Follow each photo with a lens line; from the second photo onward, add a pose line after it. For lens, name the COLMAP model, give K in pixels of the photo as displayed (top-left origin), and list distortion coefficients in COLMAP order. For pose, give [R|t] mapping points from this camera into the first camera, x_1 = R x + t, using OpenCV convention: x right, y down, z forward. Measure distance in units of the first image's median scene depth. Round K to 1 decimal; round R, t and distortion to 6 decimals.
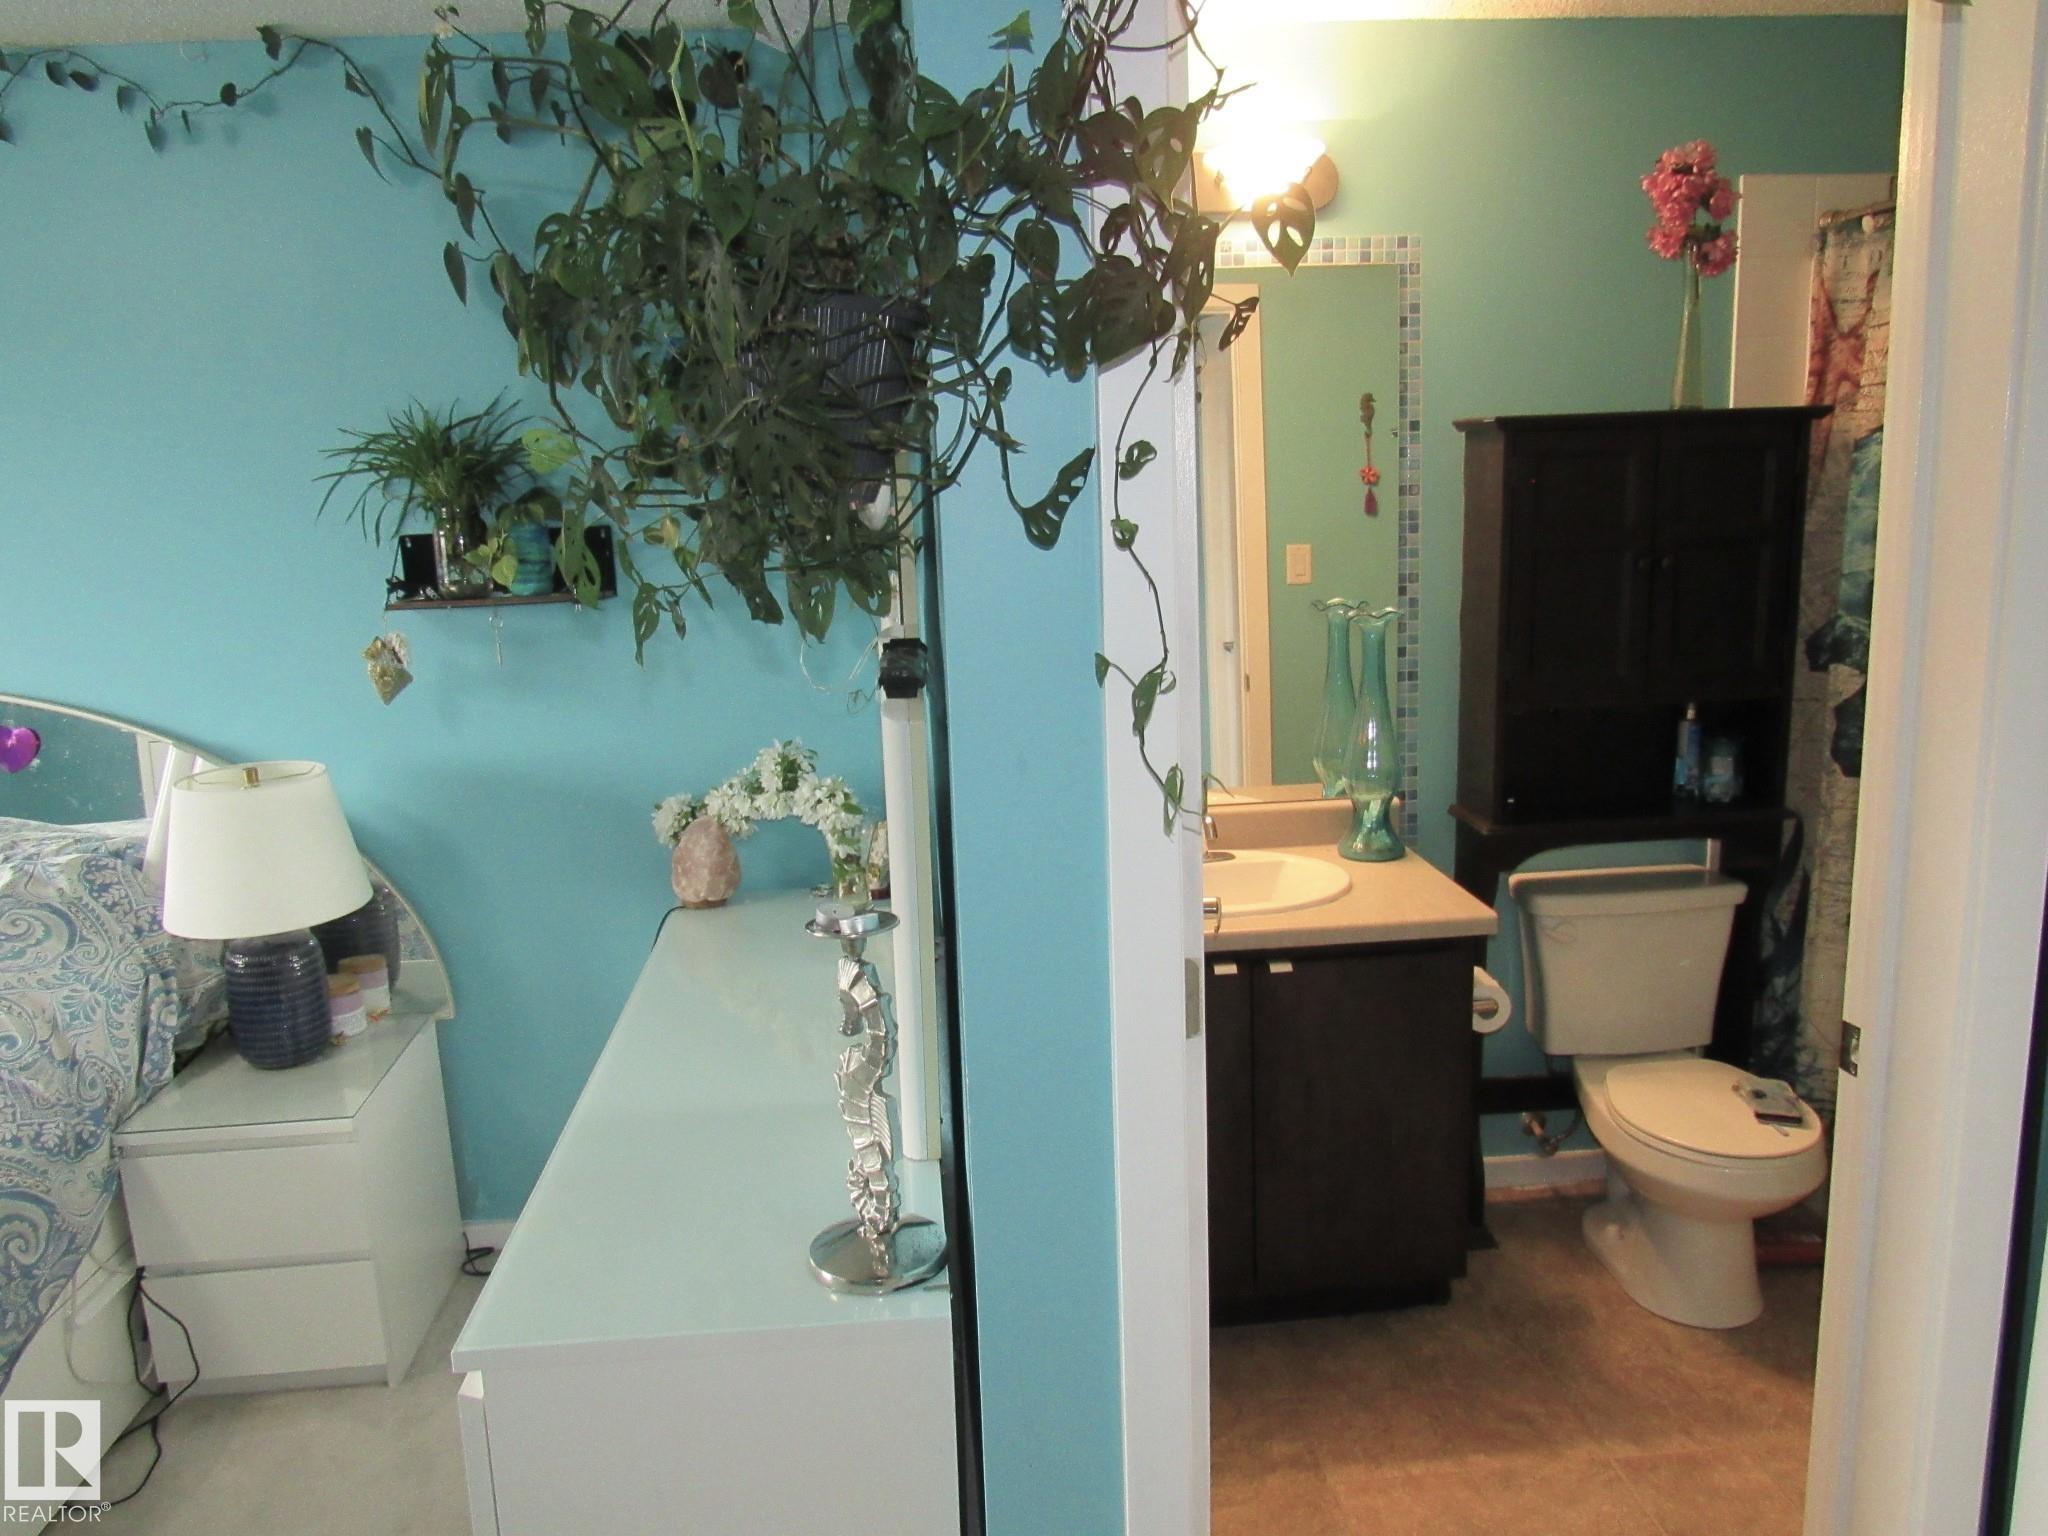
lens RADIAL K [[1465.0, 0, 1024.0], [0, 1465.0, 768.0], [0, 0, 1]] dist [-0.022470, -0.004531]
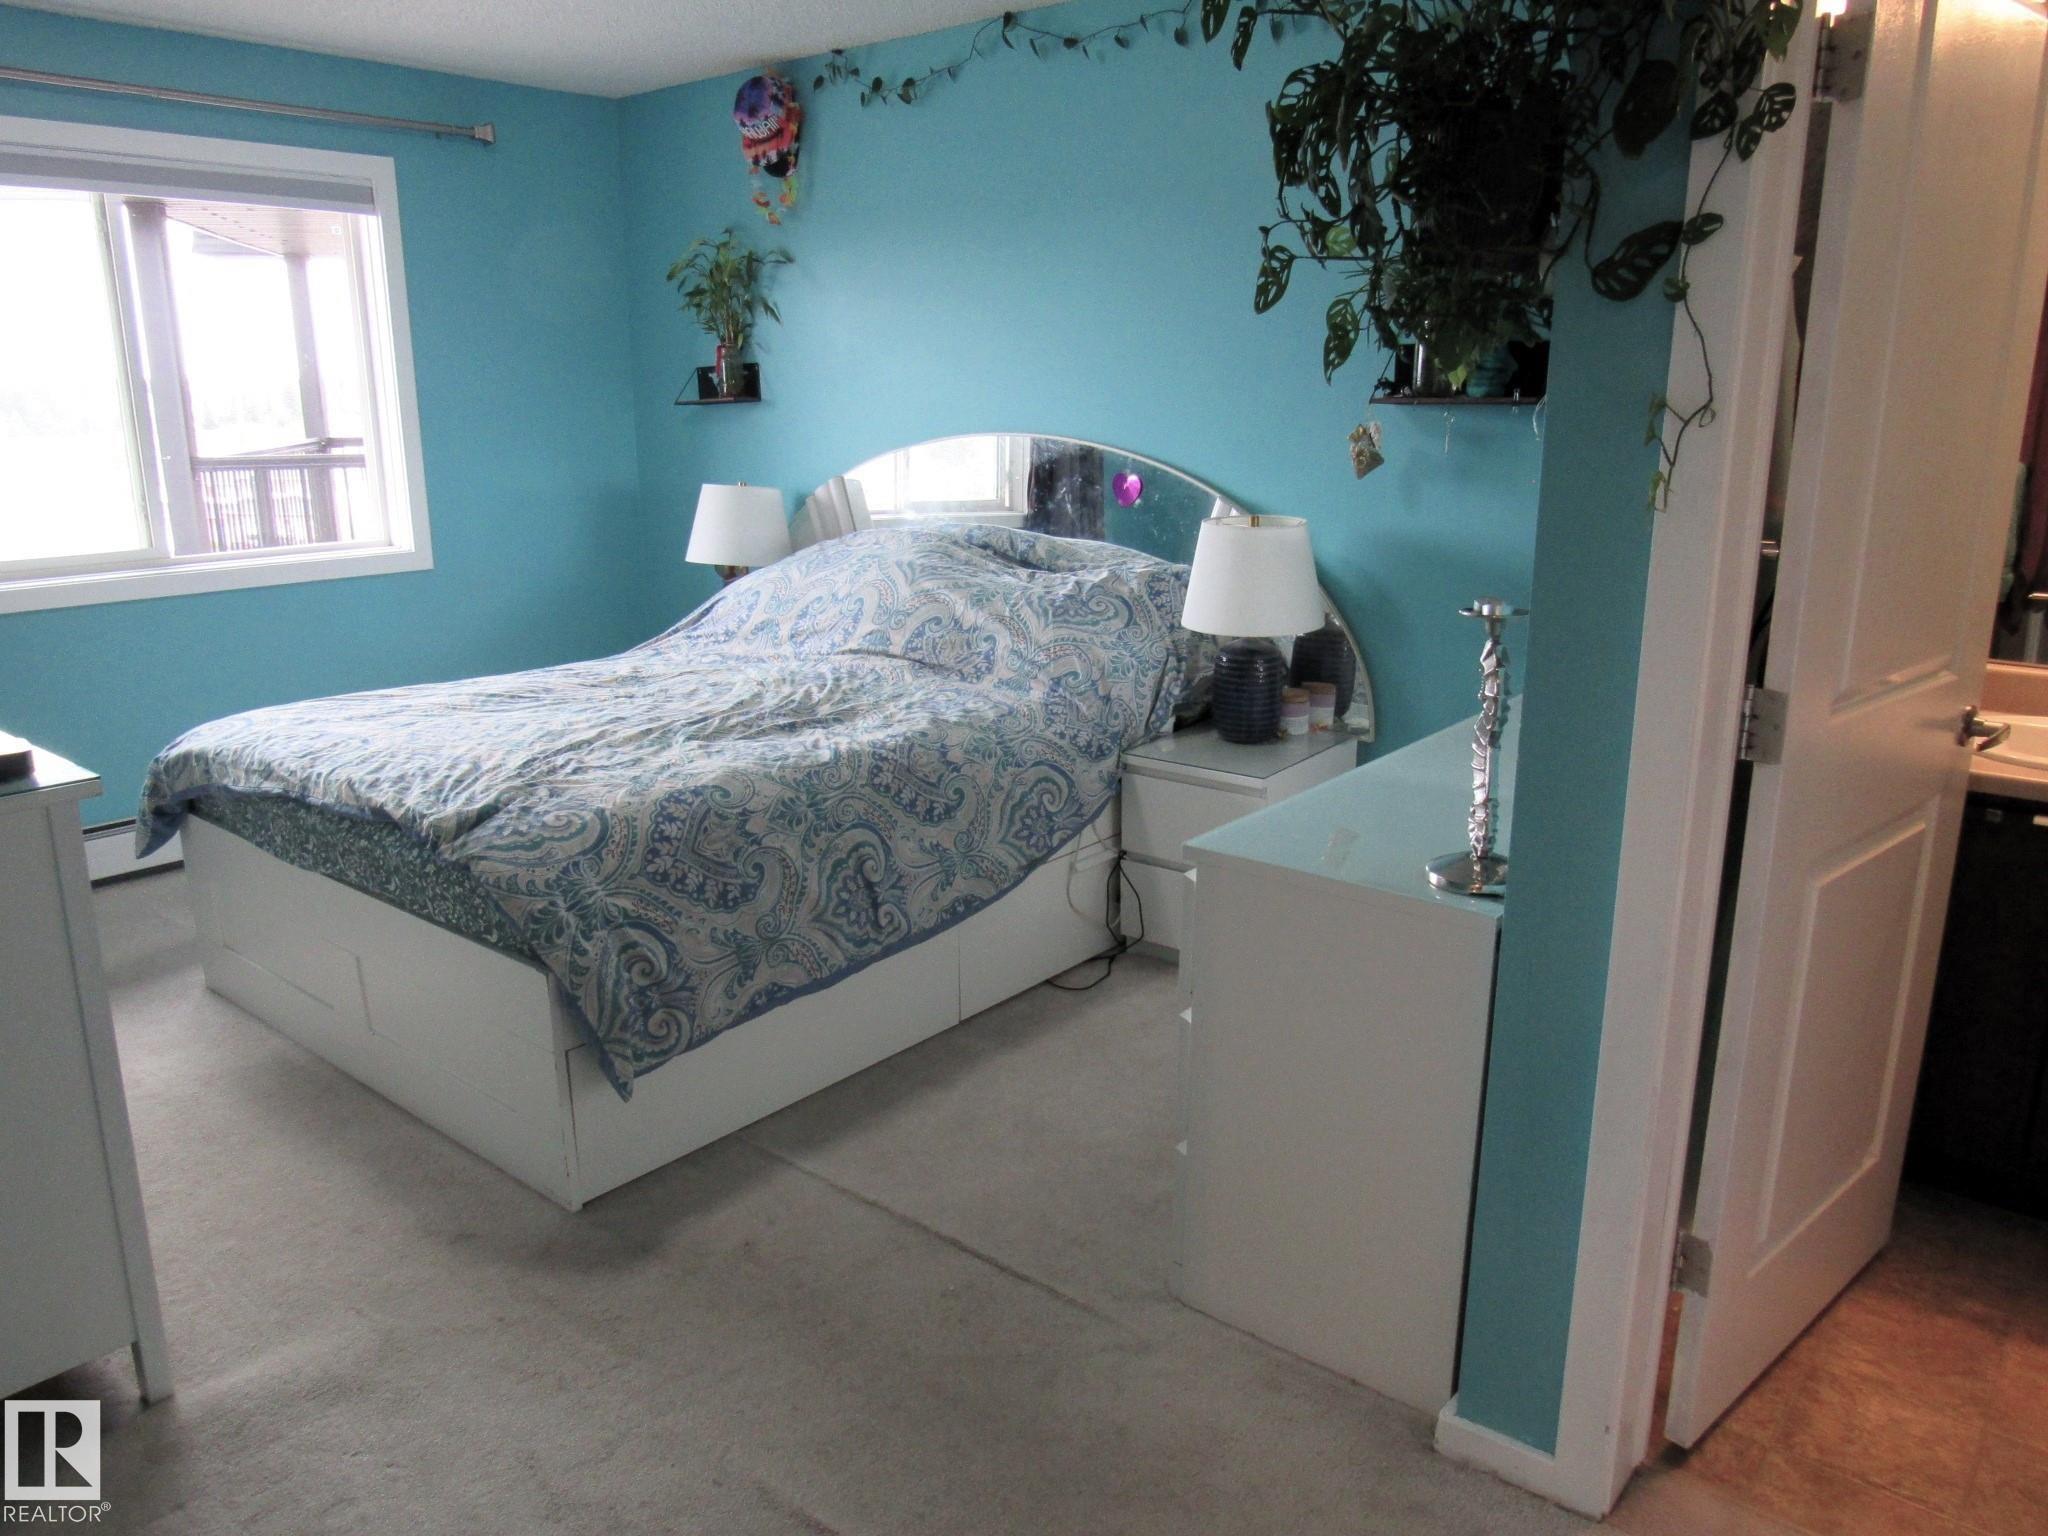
lens RADIAL K [[1465.0, 0, 1024.0], [0, 1465.0, 768.0], [0, 0, 1]] dist [-0.022470, -0.004531]
pose [[0.713951, 0.210251, -0.667884, 0.249953], [-0.153490, 0.977648, 0.143687, 0.062672], [0.683165, -0.000072, 0.730264, -0.121796]]
